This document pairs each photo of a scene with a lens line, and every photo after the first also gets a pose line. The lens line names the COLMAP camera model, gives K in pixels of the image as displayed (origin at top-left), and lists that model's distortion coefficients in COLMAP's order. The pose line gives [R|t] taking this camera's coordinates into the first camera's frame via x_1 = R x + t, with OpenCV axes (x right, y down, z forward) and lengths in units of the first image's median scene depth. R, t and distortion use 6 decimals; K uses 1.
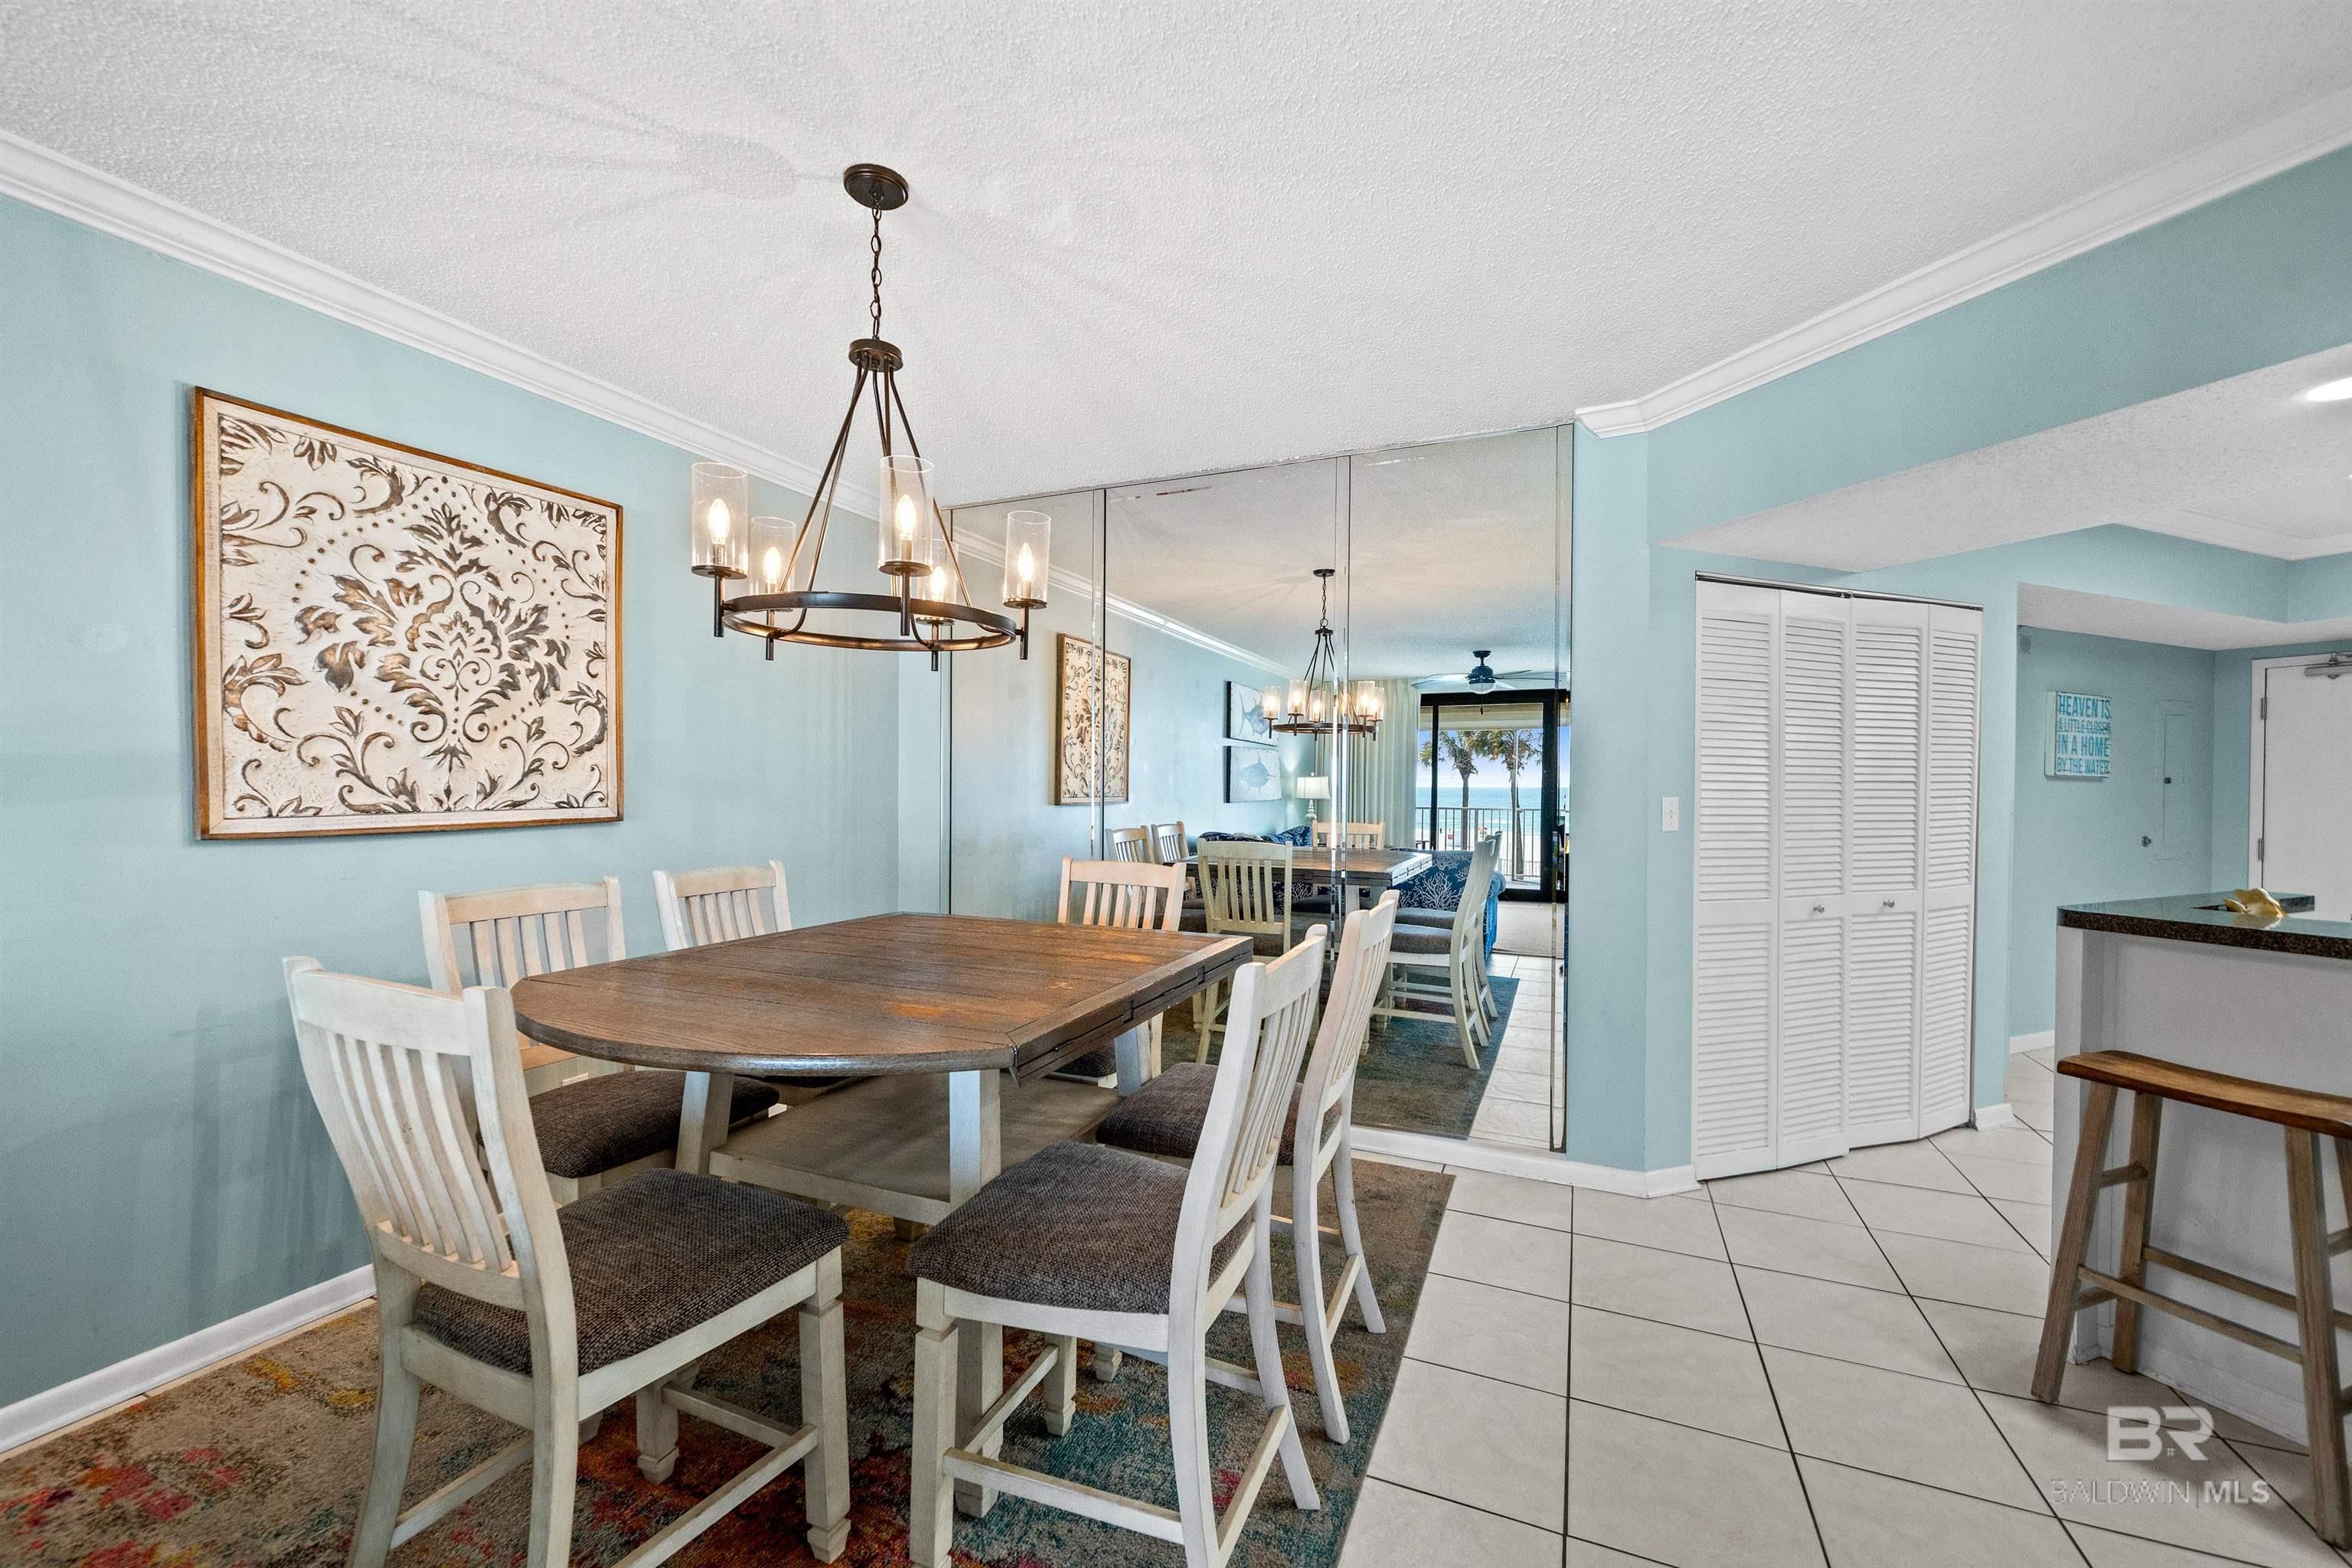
lens RADIAL K [[919.3, 0, 1183.2], [0, 919.3, 789.9], [0, 0, 1]] dist [-0.004138, 0.000478]
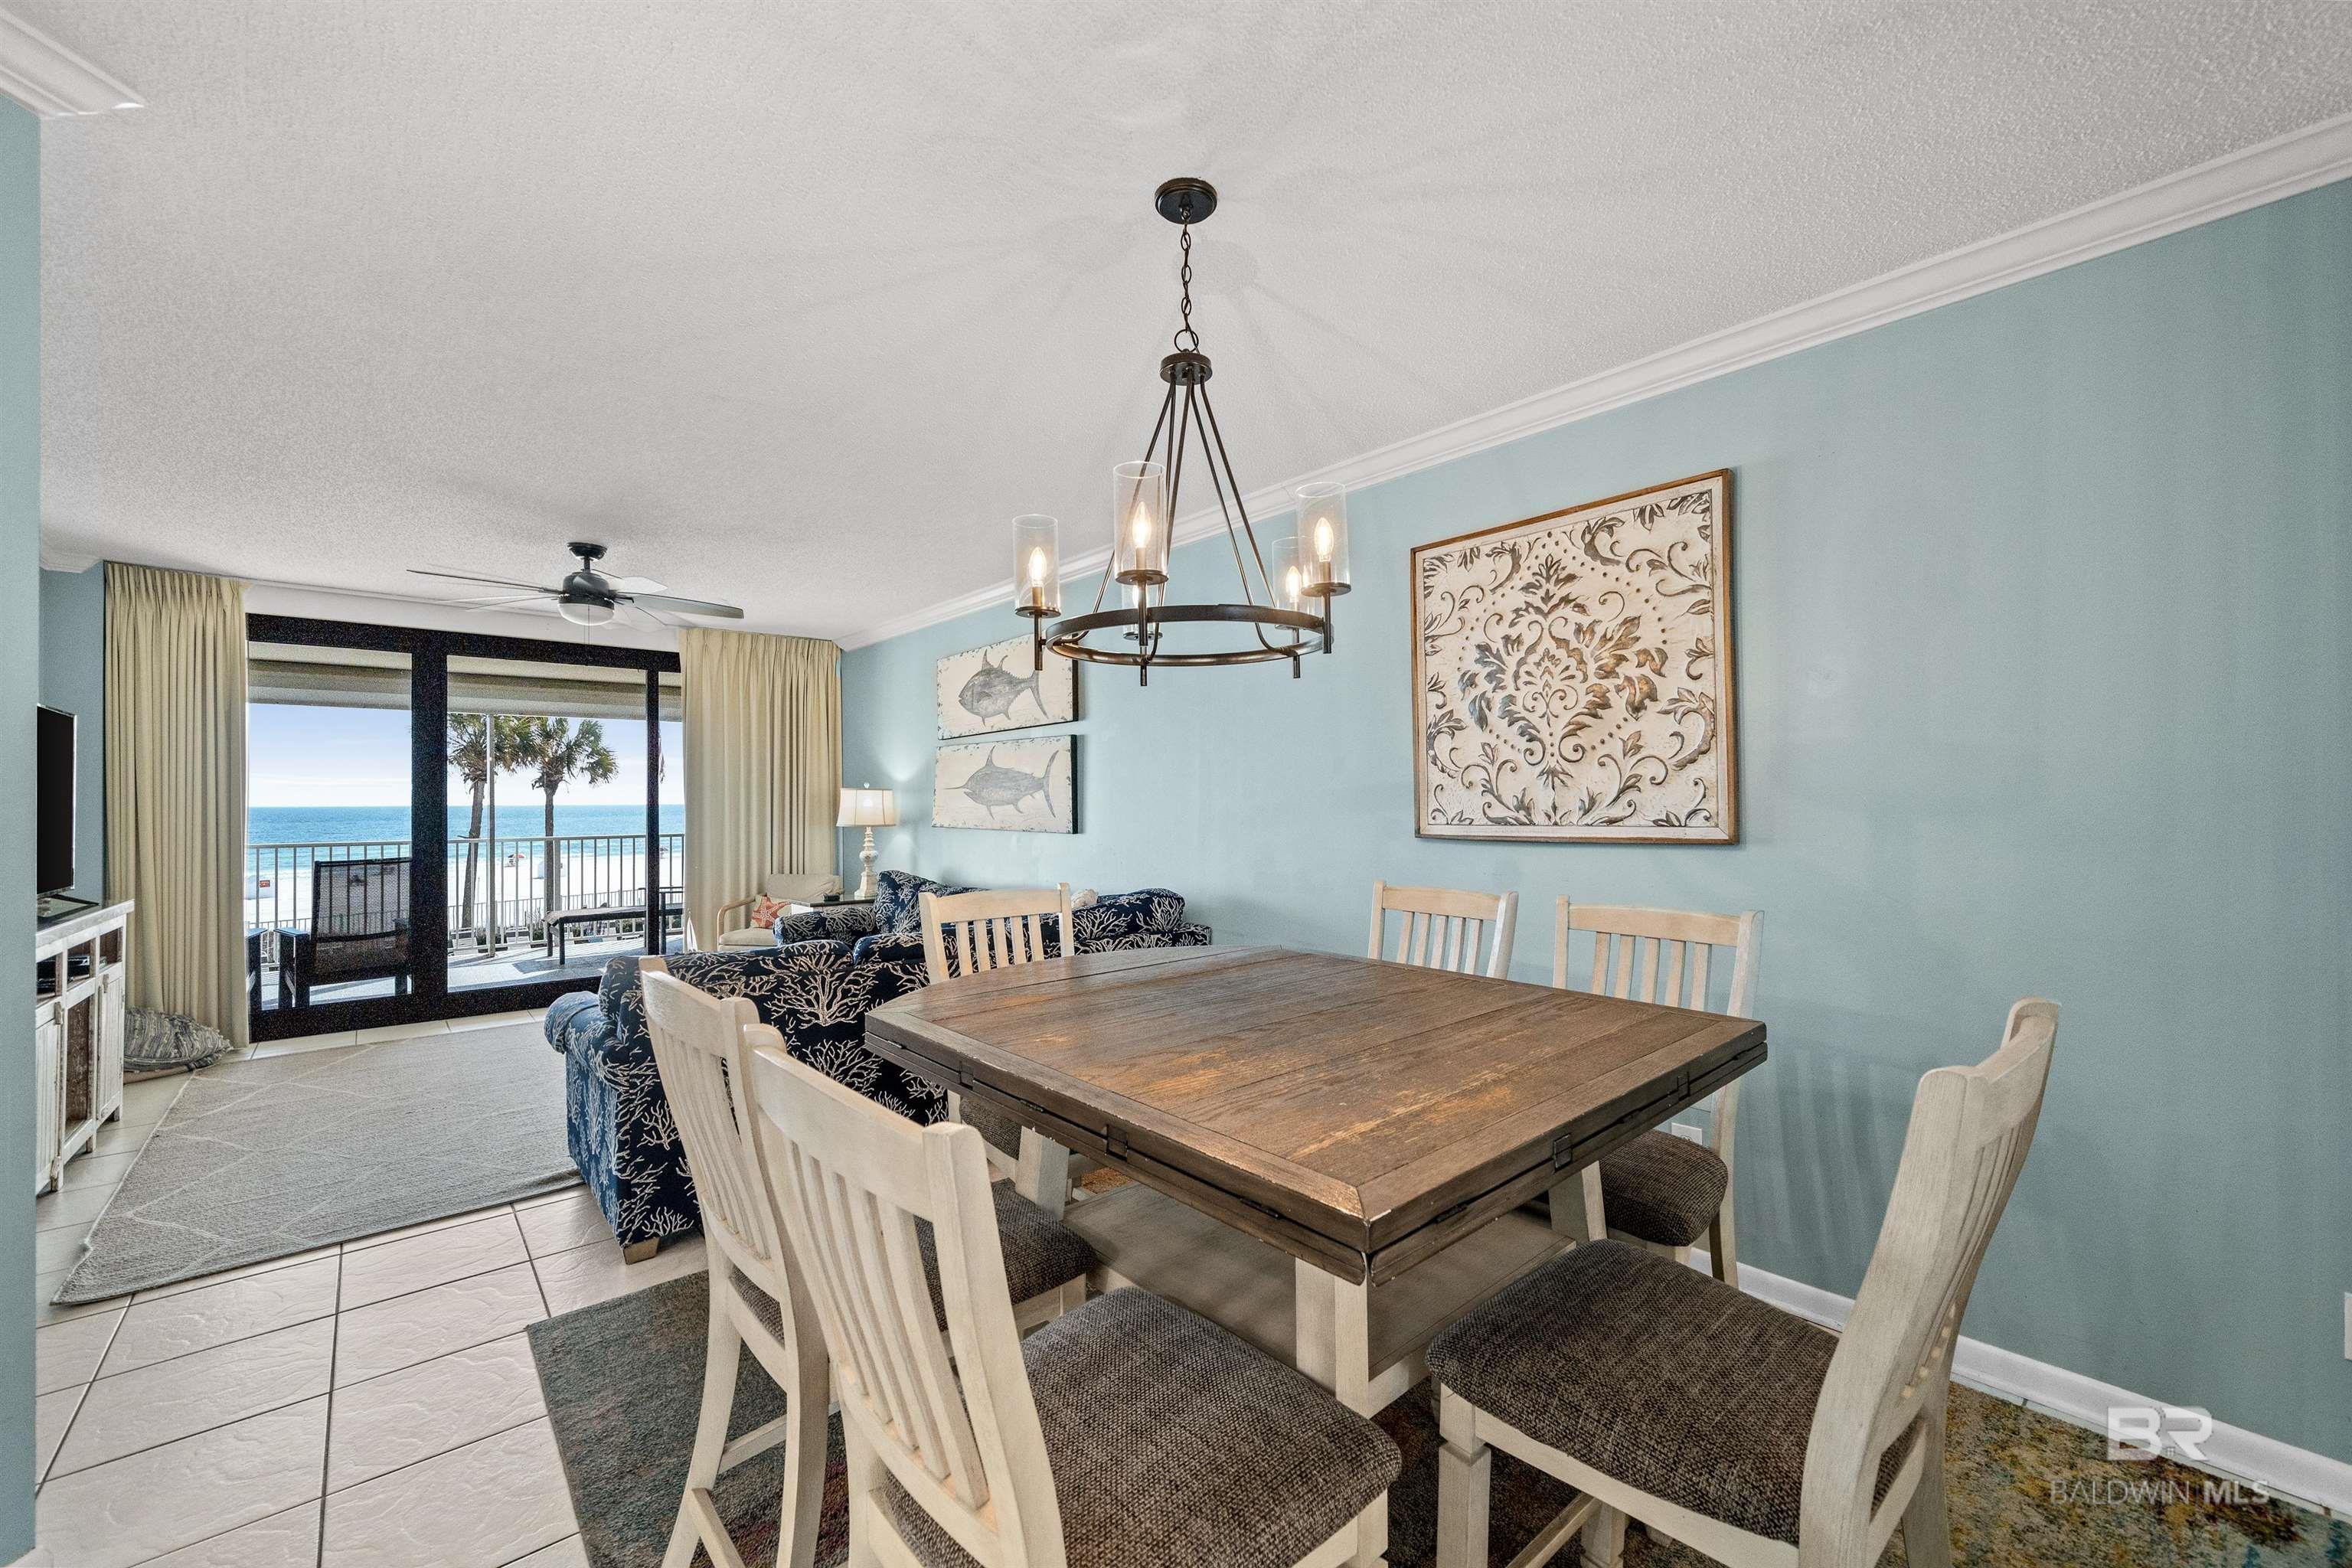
lens RADIAL K [[935.0, 0, 1179.6], [0, 935.0, 795.5], [0, 0, 1]] dist [-0.001639, 0.000262]
pose [[-0.440658, -0.008966, -0.897631, 0.417244], [-0.005897, 0.999957, -0.007093, -0.002136], [0.897656, 0.002168, -0.440692, 1.049278]]
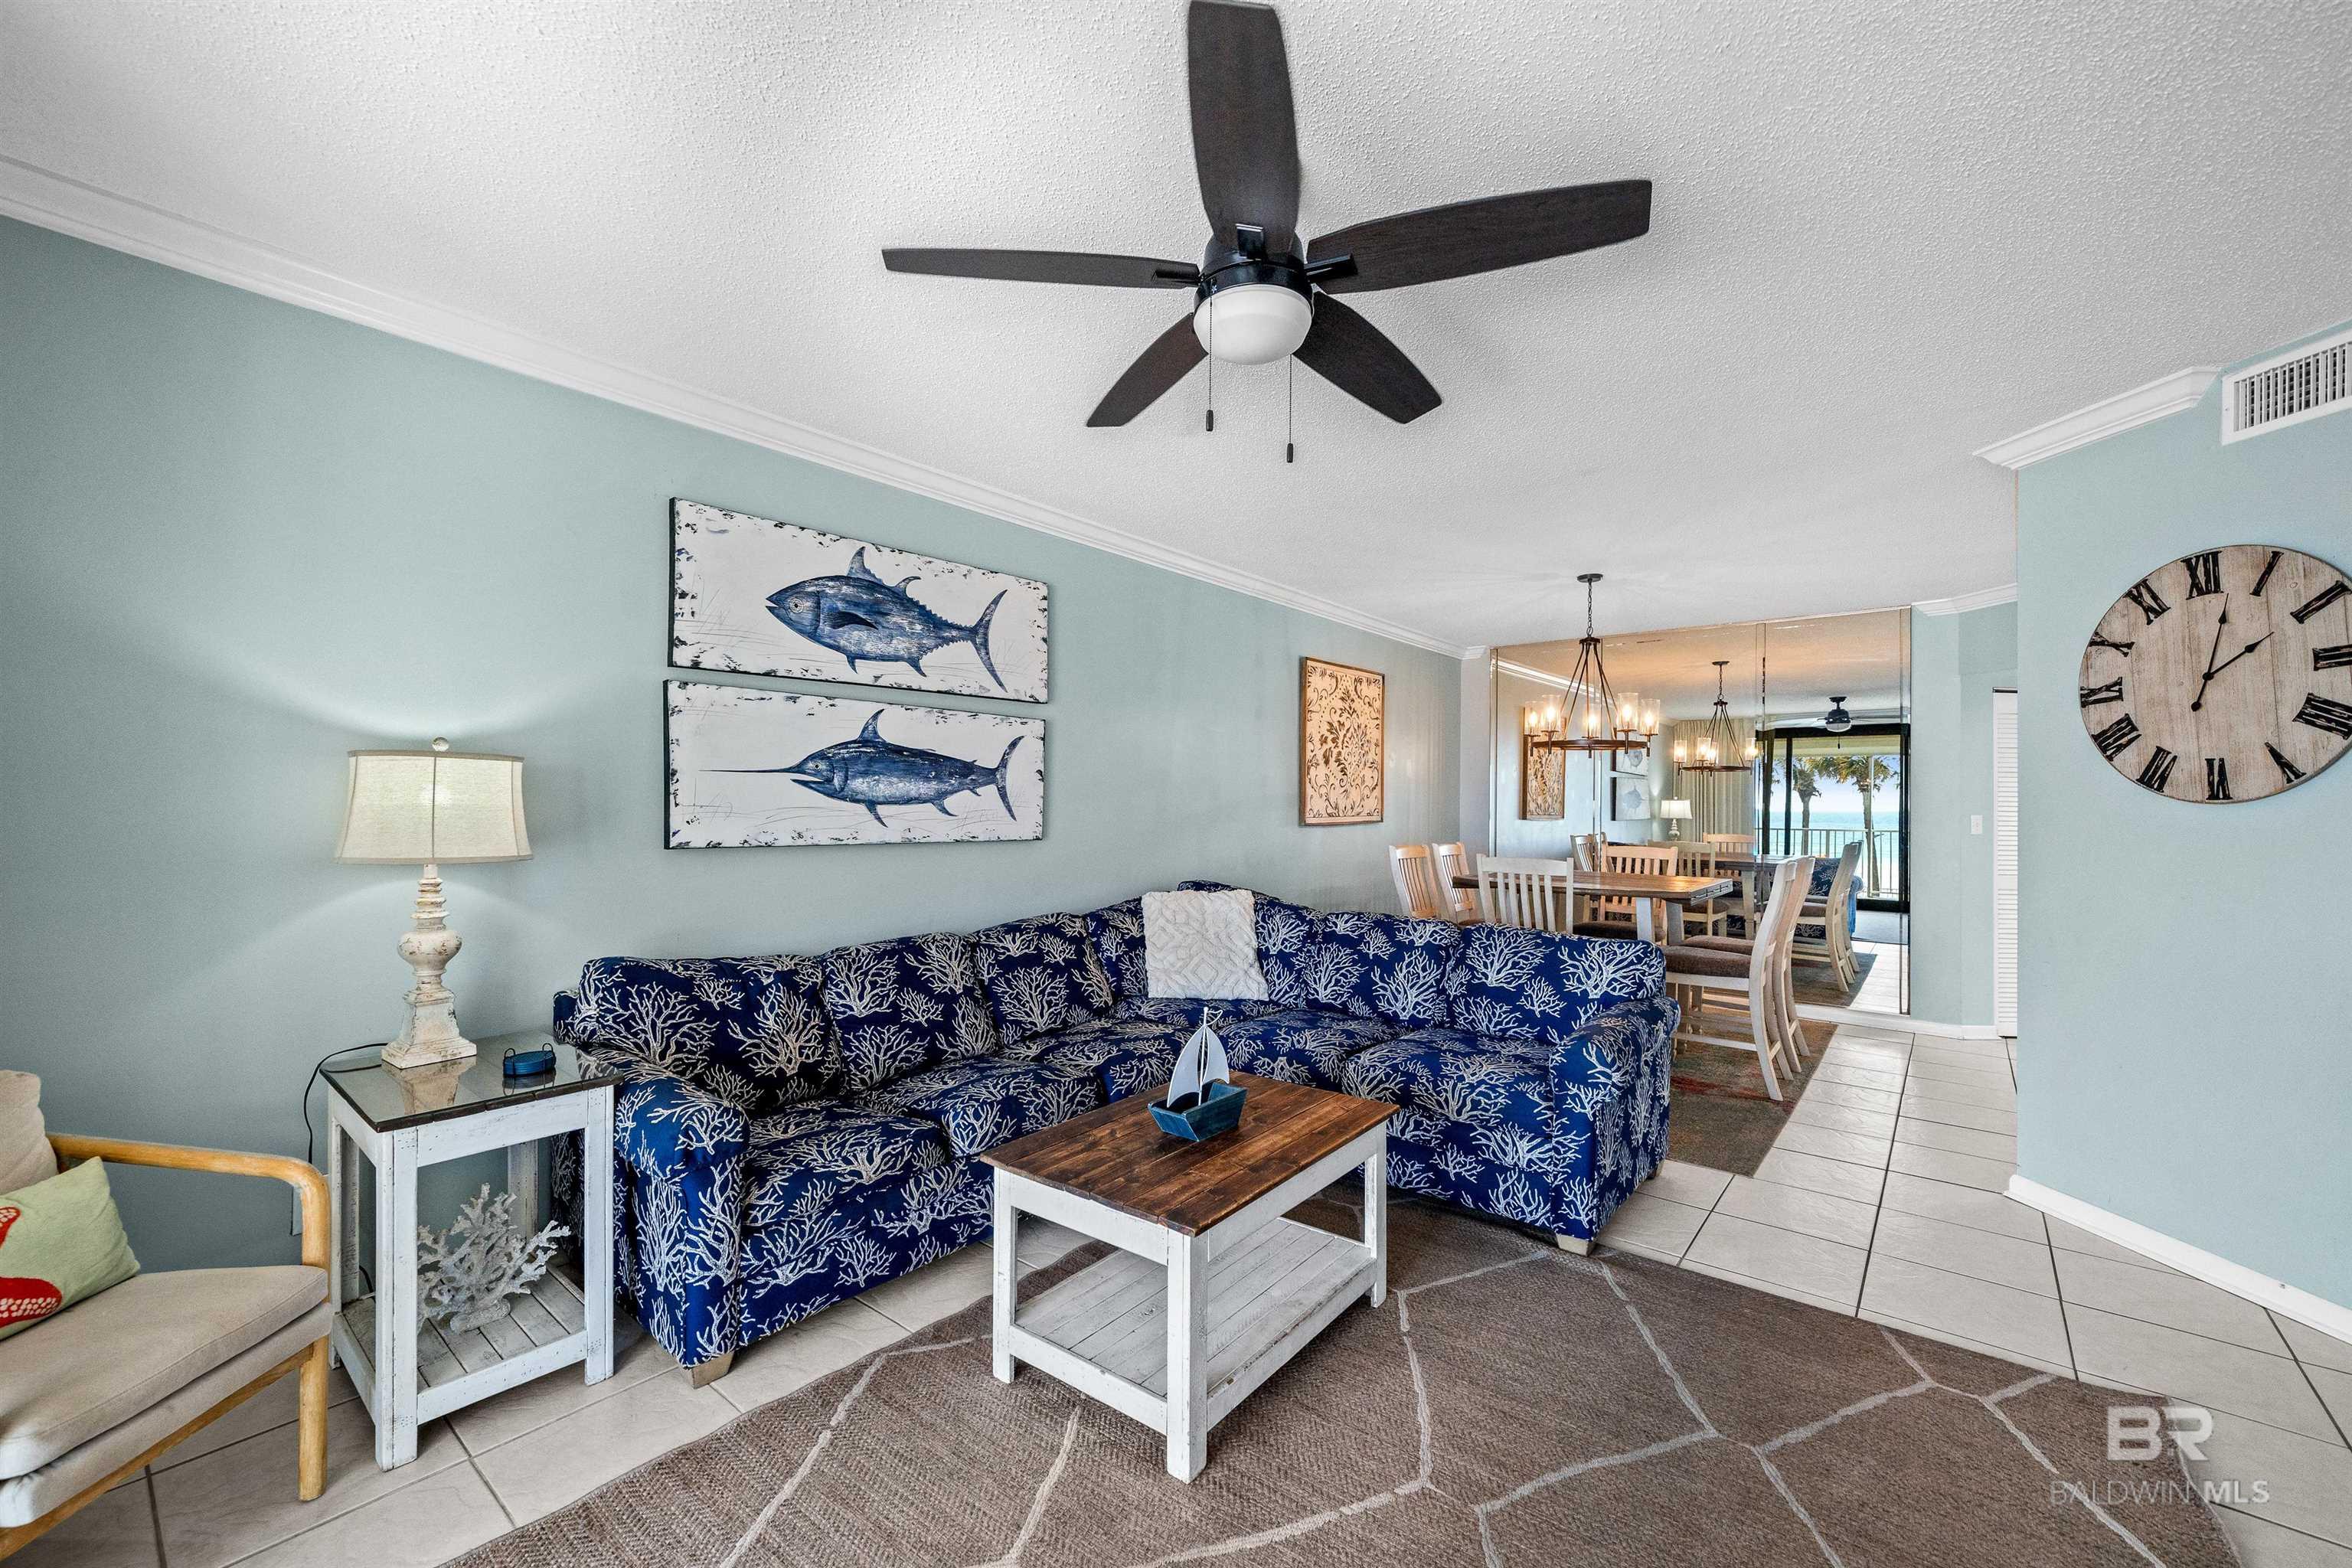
lens RADIAL K [[919.3, 0, 1189.7], [0, 919.3, 791.5], [0, 0, 1]] dist [-0.004138, 0.000478]
pose [[0.958241, 0.001423, -0.285959, -0.489382], [-0.007502, 0.999769, -0.020164, 0.010805], [0.285864, 0.021467, 0.958030, -1.318142]]
